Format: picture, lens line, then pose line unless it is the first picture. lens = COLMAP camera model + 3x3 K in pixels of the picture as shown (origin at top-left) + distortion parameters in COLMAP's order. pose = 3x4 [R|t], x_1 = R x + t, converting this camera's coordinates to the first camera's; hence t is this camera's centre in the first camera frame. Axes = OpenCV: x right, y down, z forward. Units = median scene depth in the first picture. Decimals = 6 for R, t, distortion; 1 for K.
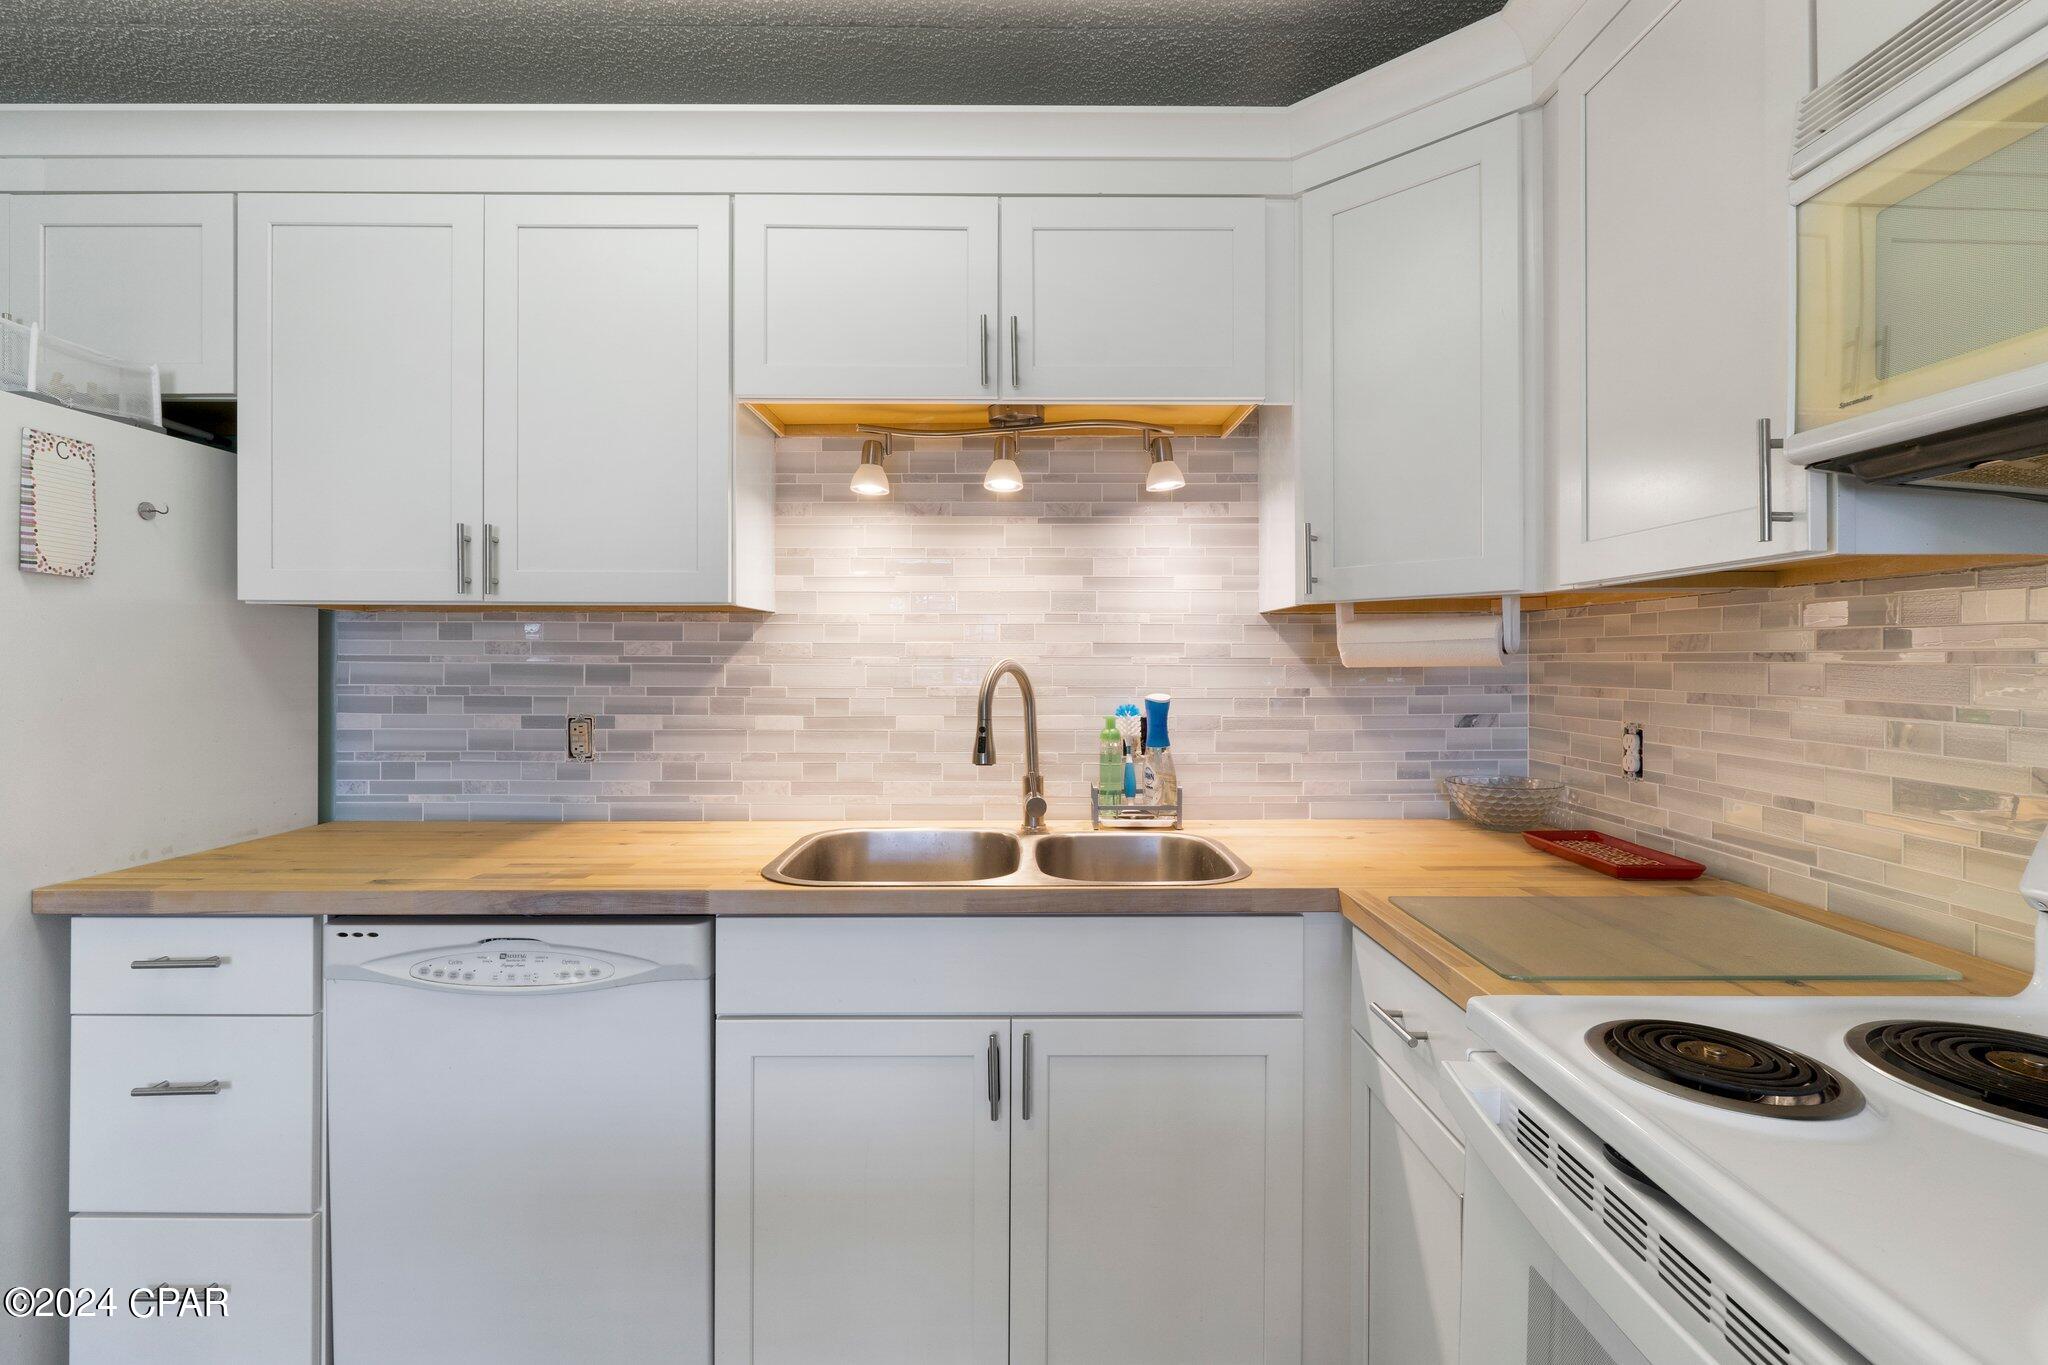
lens RADIAL K [[953.5, 0, 1027.1], [0, 953.5, 660.3], [0, 0, 1]] dist [-0.001014, -0.000258]
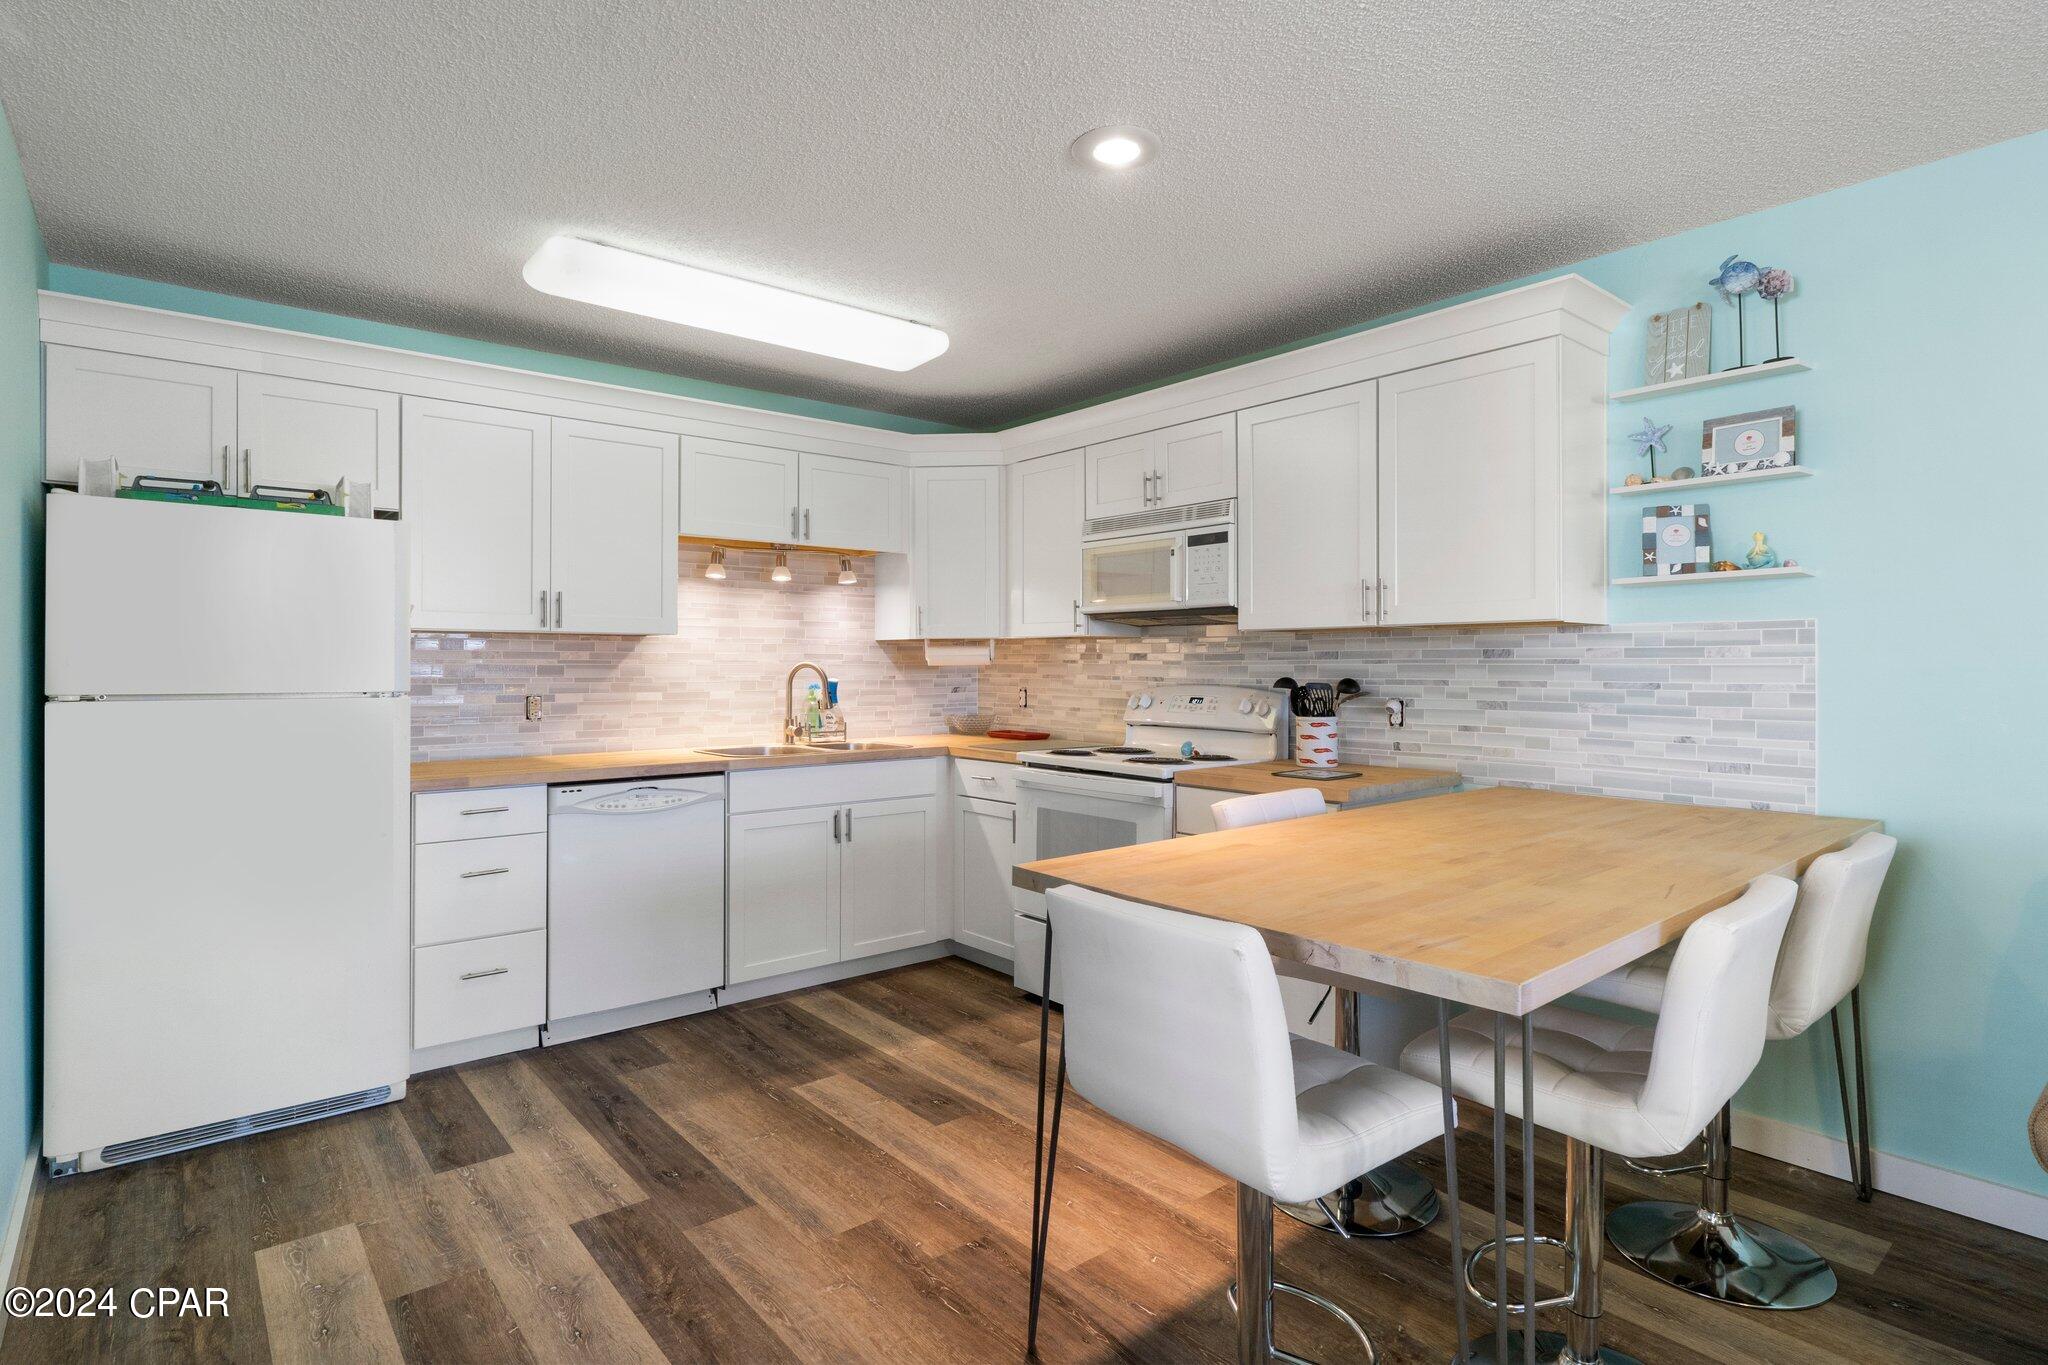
lens RADIAL K [[1043.5, 0, 1026.2], [0, 1043.5, 660.4], [0, 0, 1]] dist [0.000389, 0.000030]
pose [[0.773077, 0.002162, 0.634308, -0.993854], [-0.001752, 0.999998, -0.001274, -0.002672], [-0.634309, -0.000126, 0.773079, -1.032597]]
